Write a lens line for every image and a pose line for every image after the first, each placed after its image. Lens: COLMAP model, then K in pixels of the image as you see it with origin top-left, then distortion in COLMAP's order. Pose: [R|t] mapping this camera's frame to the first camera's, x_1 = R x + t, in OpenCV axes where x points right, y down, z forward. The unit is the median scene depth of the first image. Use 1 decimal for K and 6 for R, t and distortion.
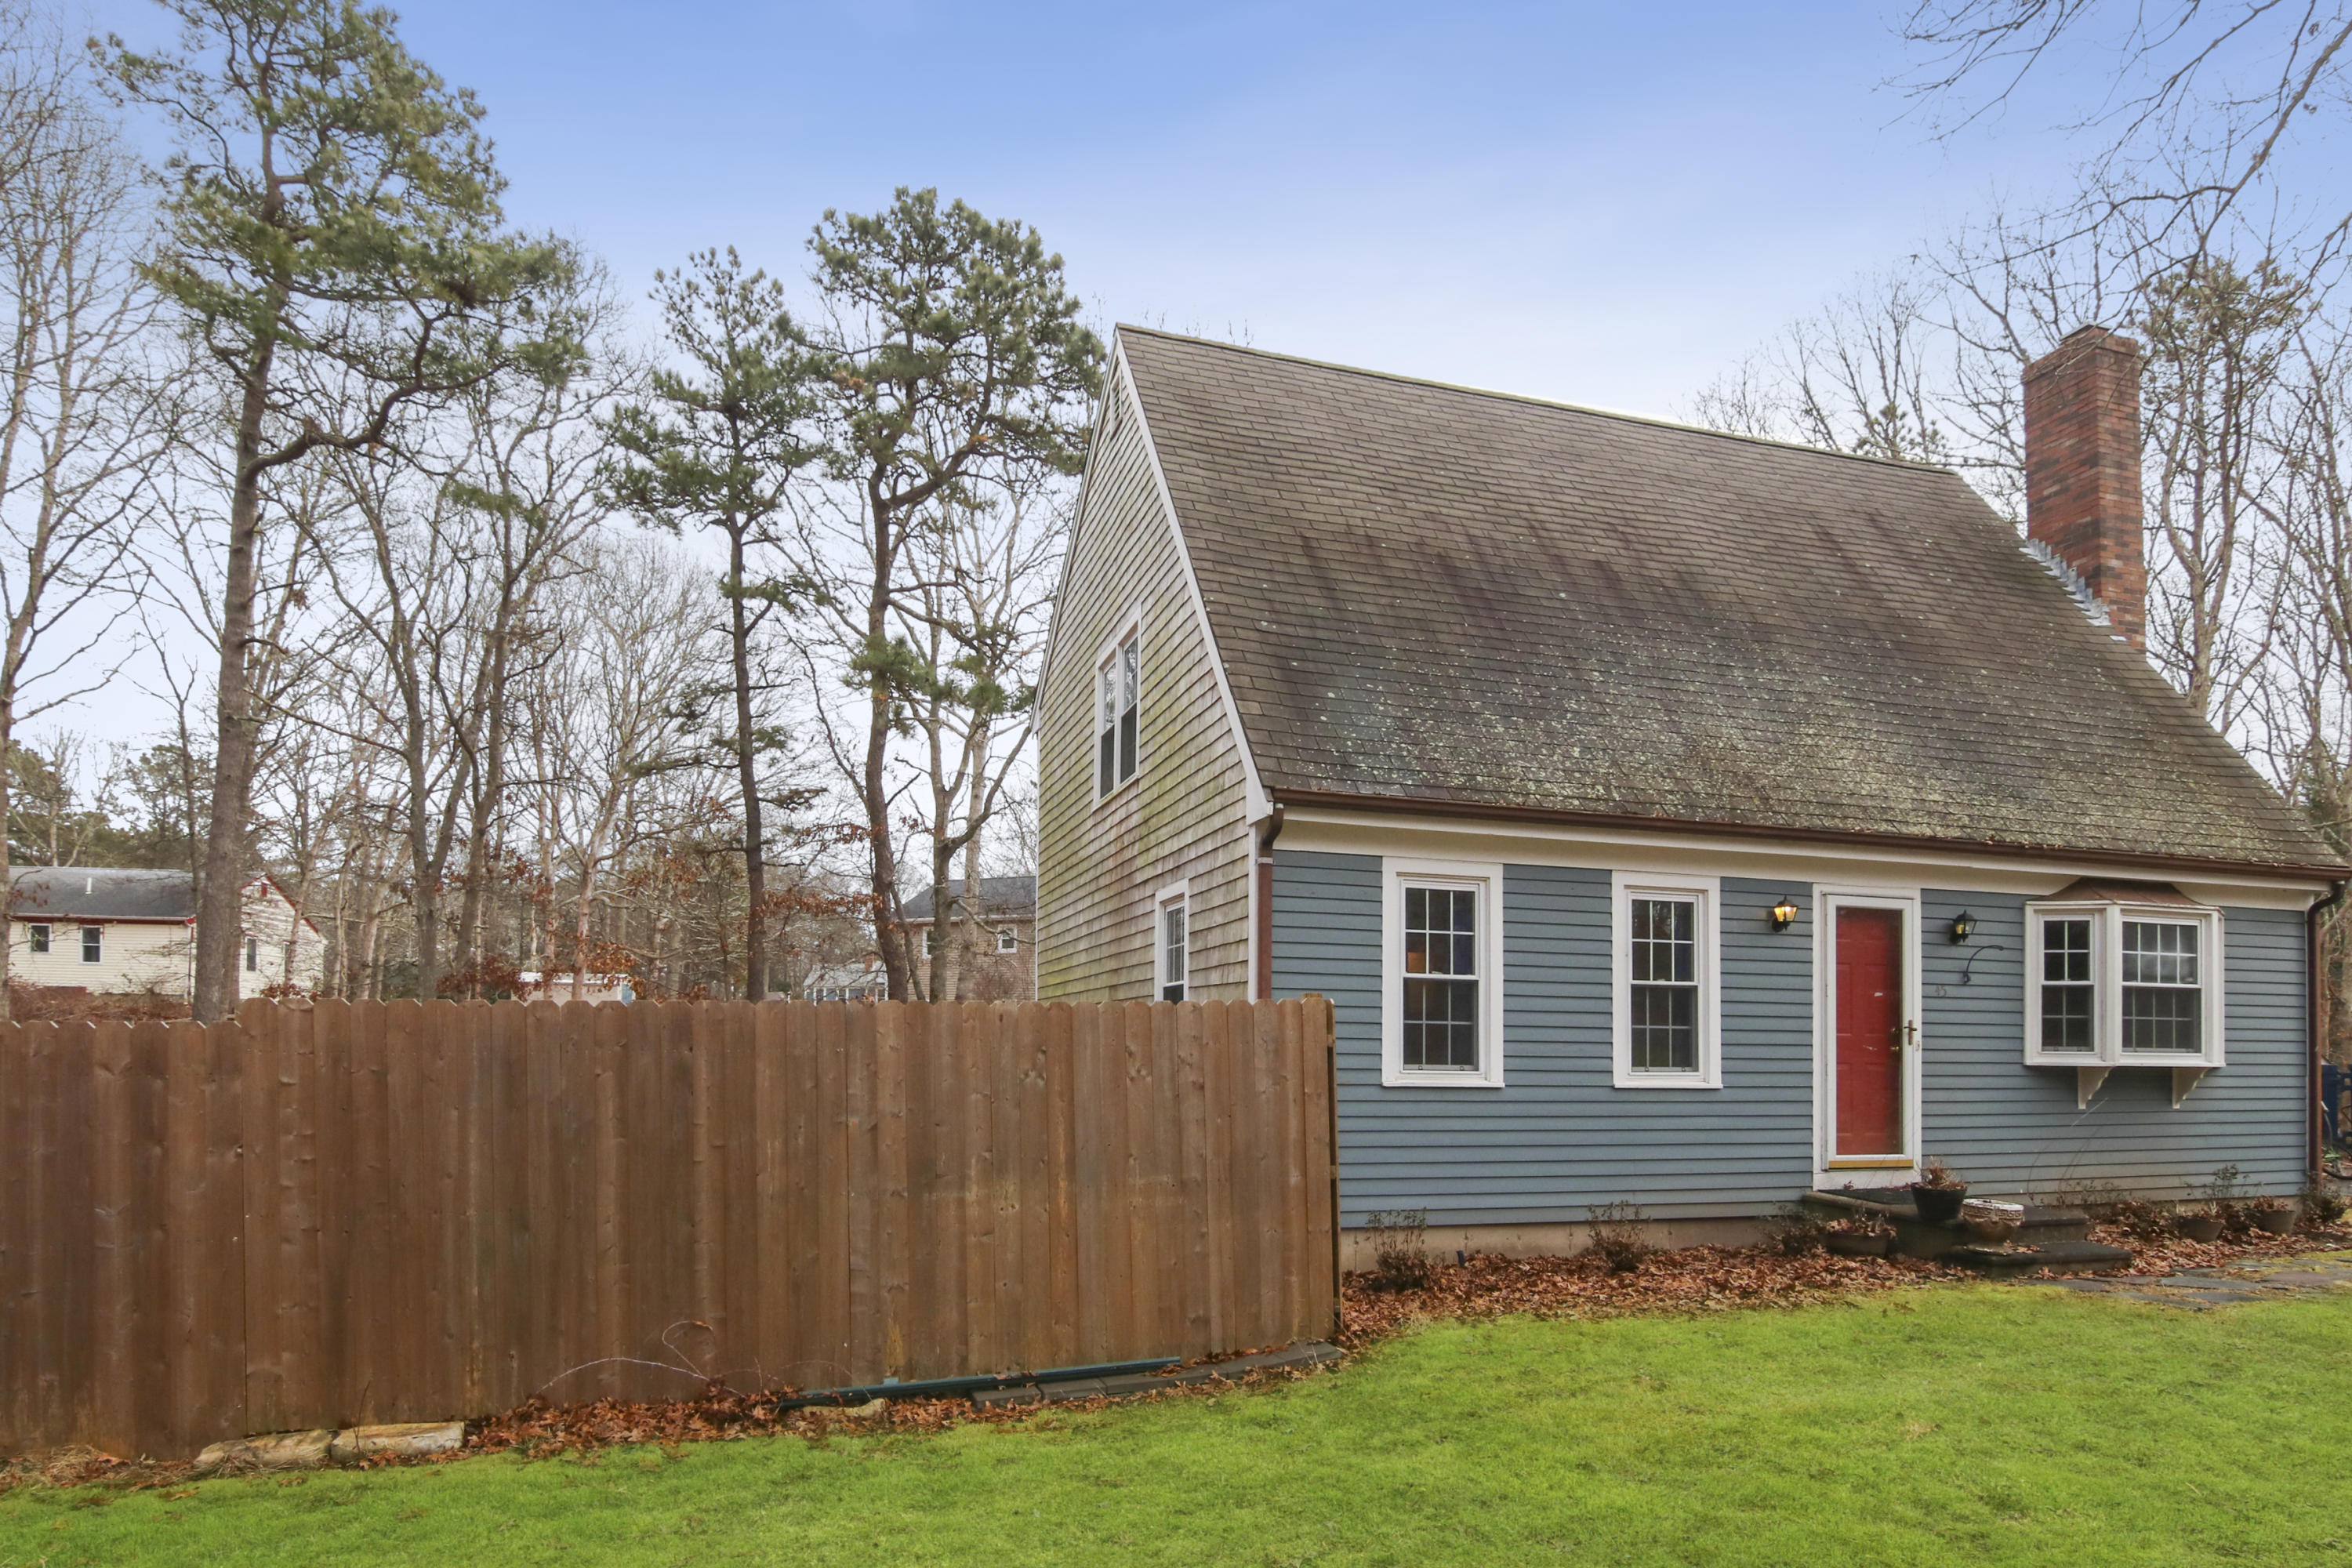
lens RADIAL K [[1288.3, 0, 1075.0], [0, 1288.3, 817.4], [0, 0, 1]] dist [0.003671, -0.017912]
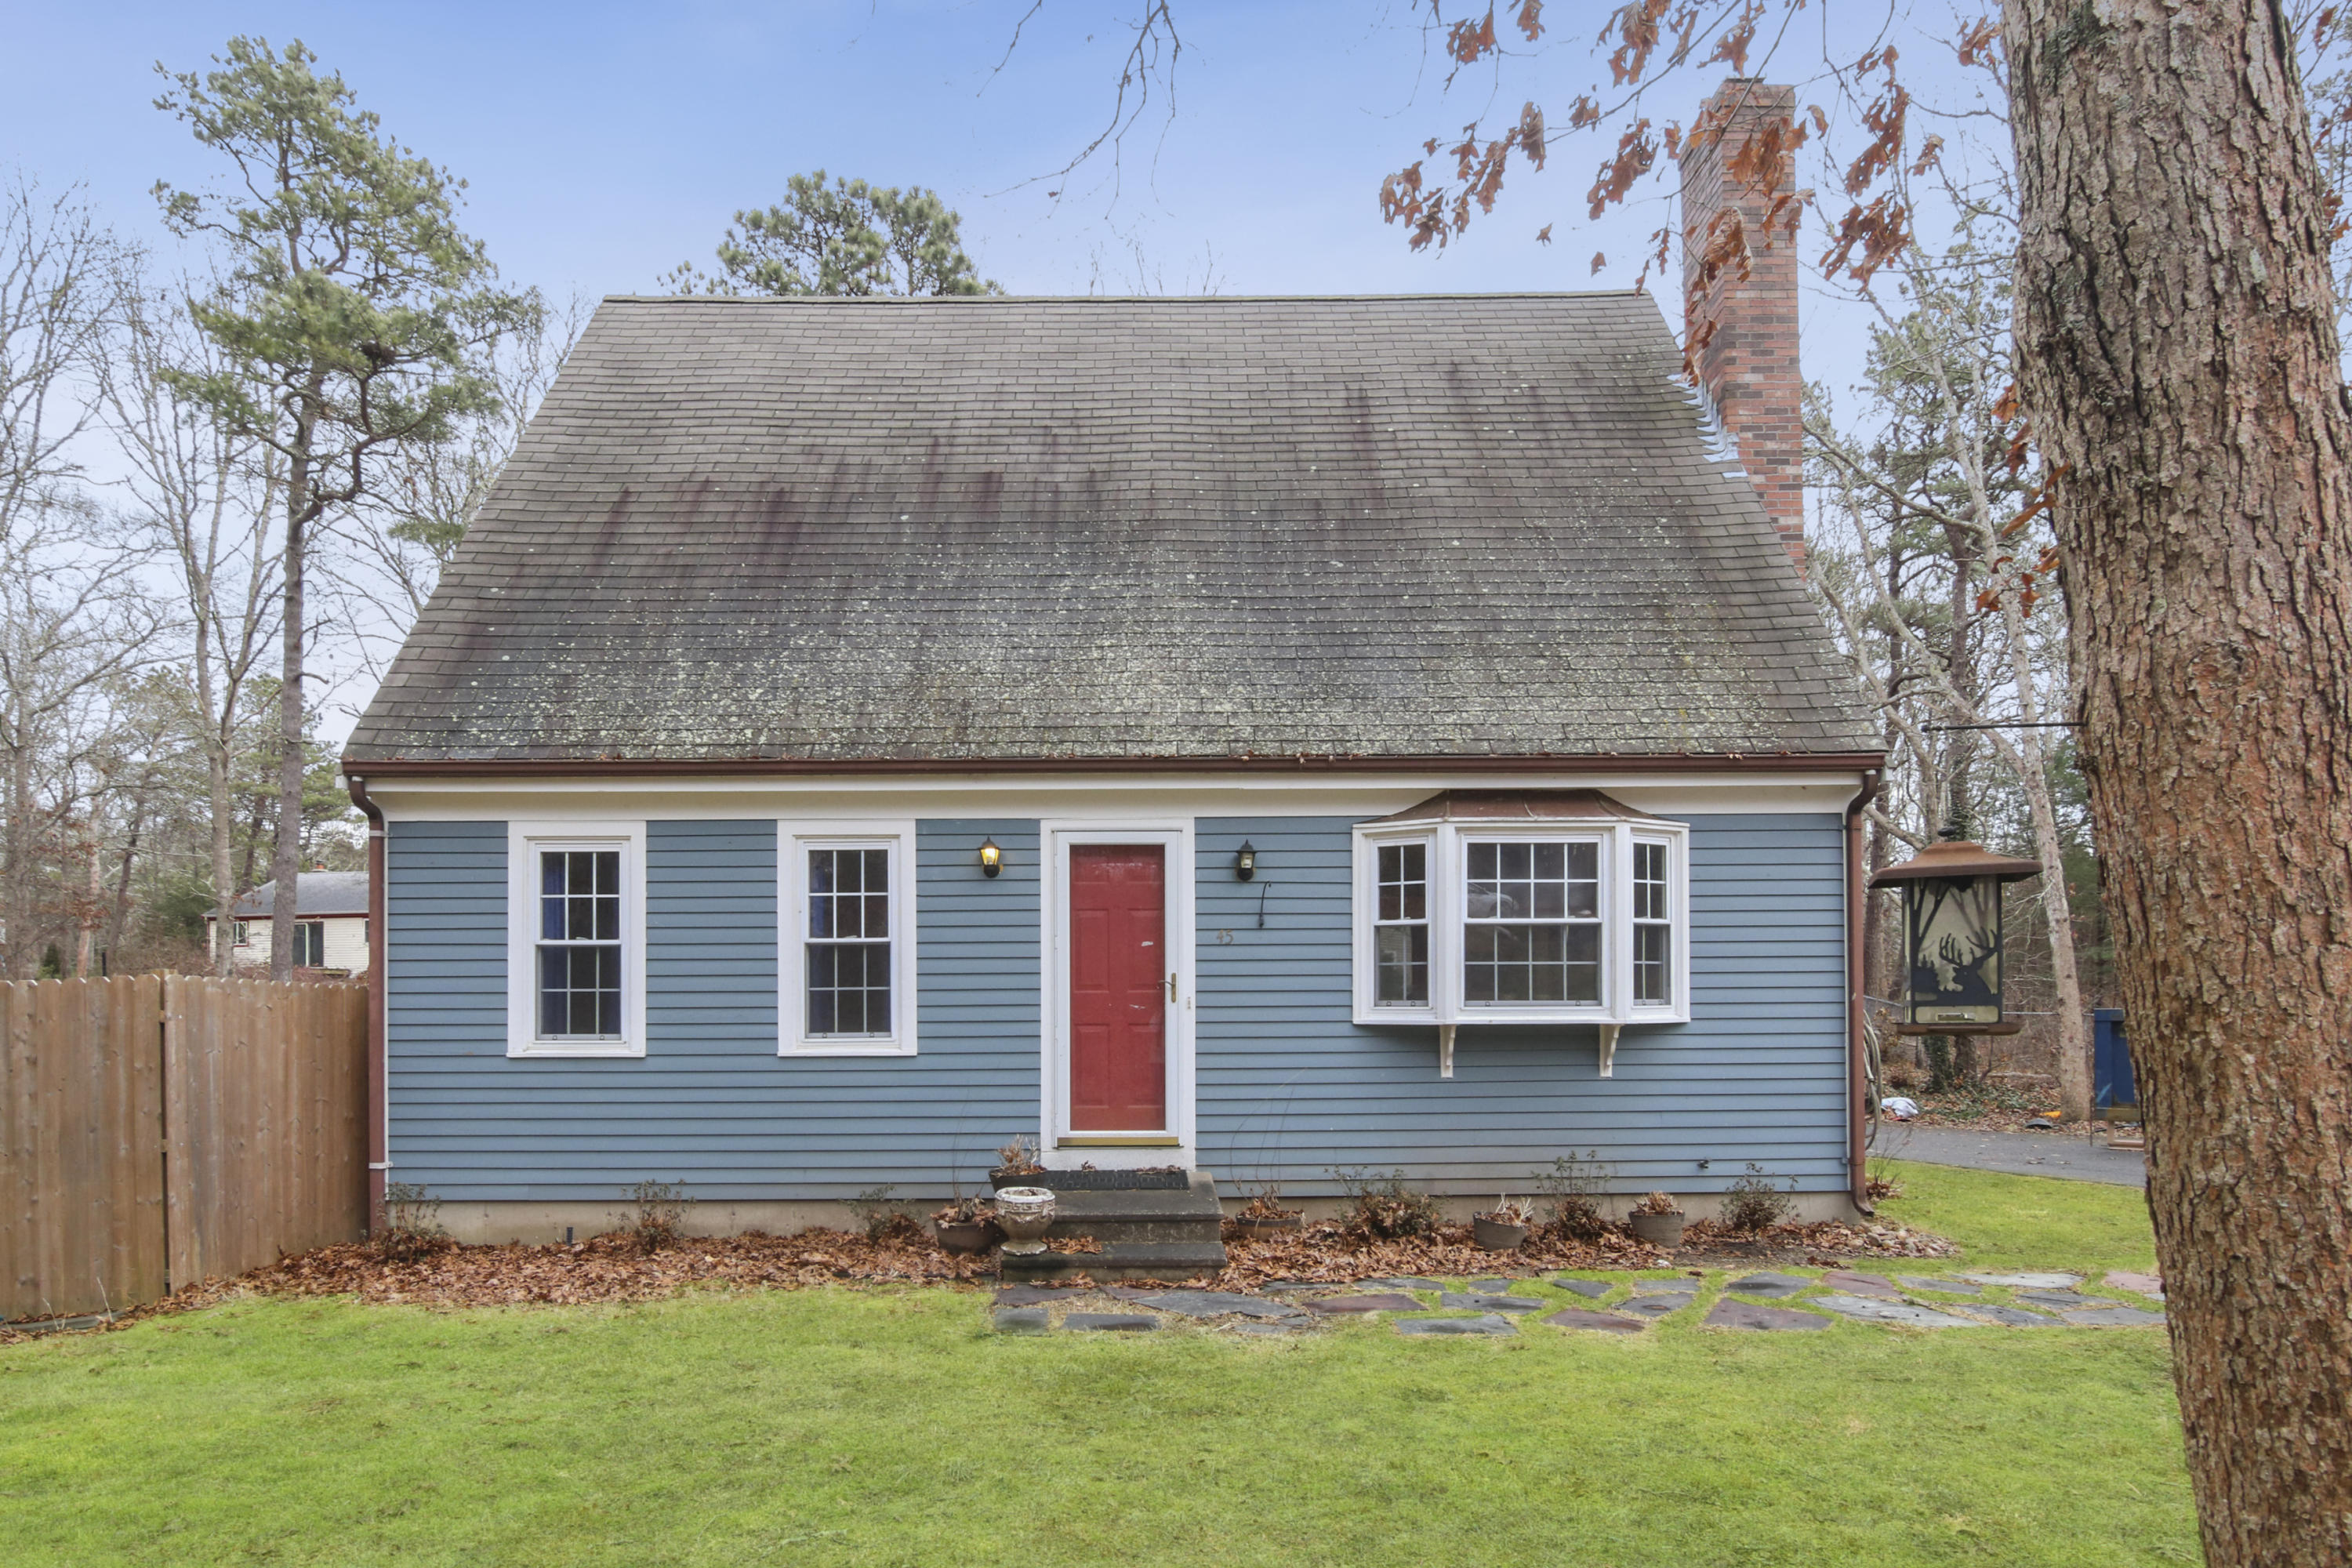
lens RADIAL K [[1288.3, 0, 1075.0], [0, 1288.3, 817.4], [0, 0, 1]] dist [0.003671, -0.017912]
pose [[0.959082, -0.060854, -0.276510, 0.829637], [0.067882, 0.997567, 0.015905, 0.037206], [0.274869, -0.034024, 0.960879, 0.168971]]
